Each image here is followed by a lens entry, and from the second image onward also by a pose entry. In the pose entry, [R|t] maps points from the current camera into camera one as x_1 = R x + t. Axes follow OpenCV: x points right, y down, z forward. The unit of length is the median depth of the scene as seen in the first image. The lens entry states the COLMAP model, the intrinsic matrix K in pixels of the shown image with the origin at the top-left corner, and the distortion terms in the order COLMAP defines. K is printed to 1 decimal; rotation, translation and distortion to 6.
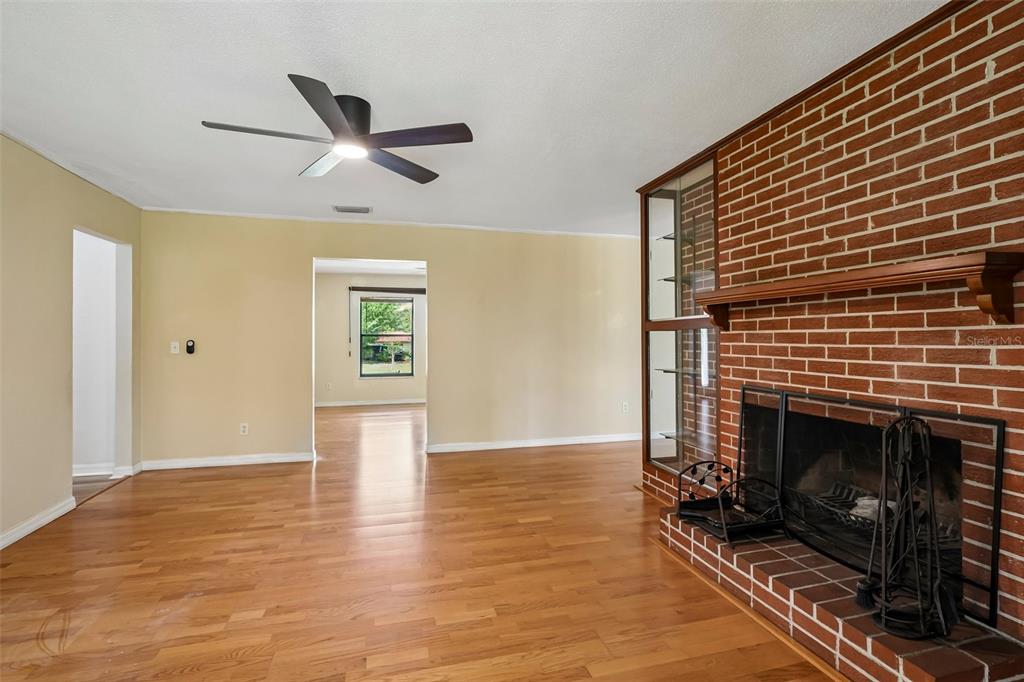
lens RADIAL K [[478.6, 0, 511.5], [0, 478.6, 345.0], [0, 0, 1]] dist [-0.000555, 0.000602]
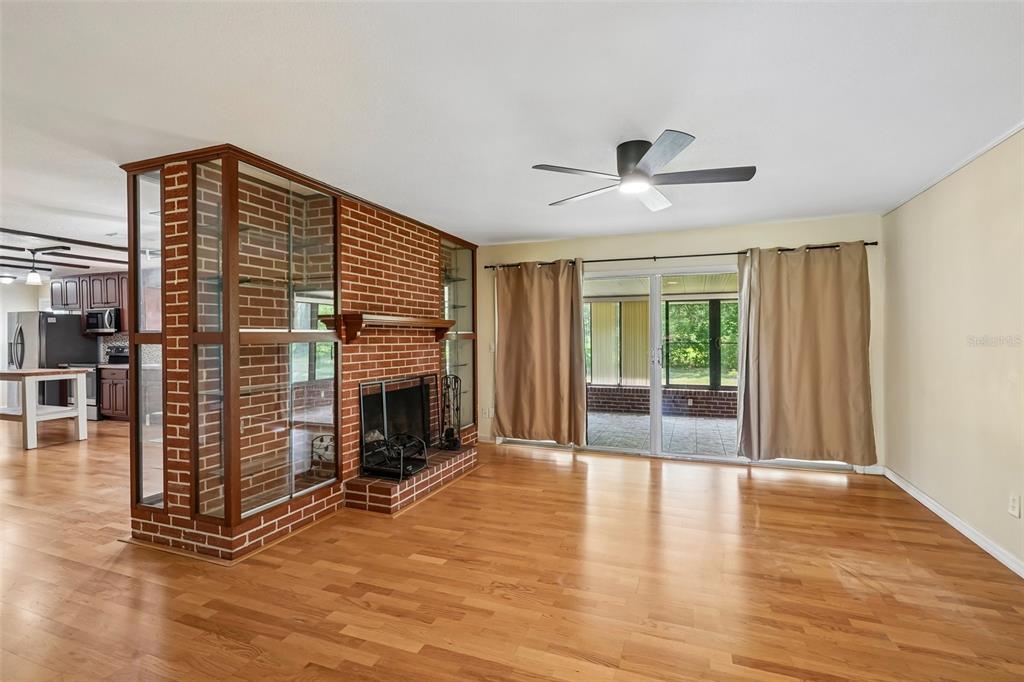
lens RADIAL K [[478.6, 0, 511.5], [0, 478.6, 345.0], [0, 0, 1]] dist [-0.000555, 0.000602]
pose [[-0.809648, -0.001512, 0.586914, -0.737984], [0.015259, 0.999604, 0.023625, -0.057430], [-0.586717, 0.028084, -0.809305, 2.014436]]
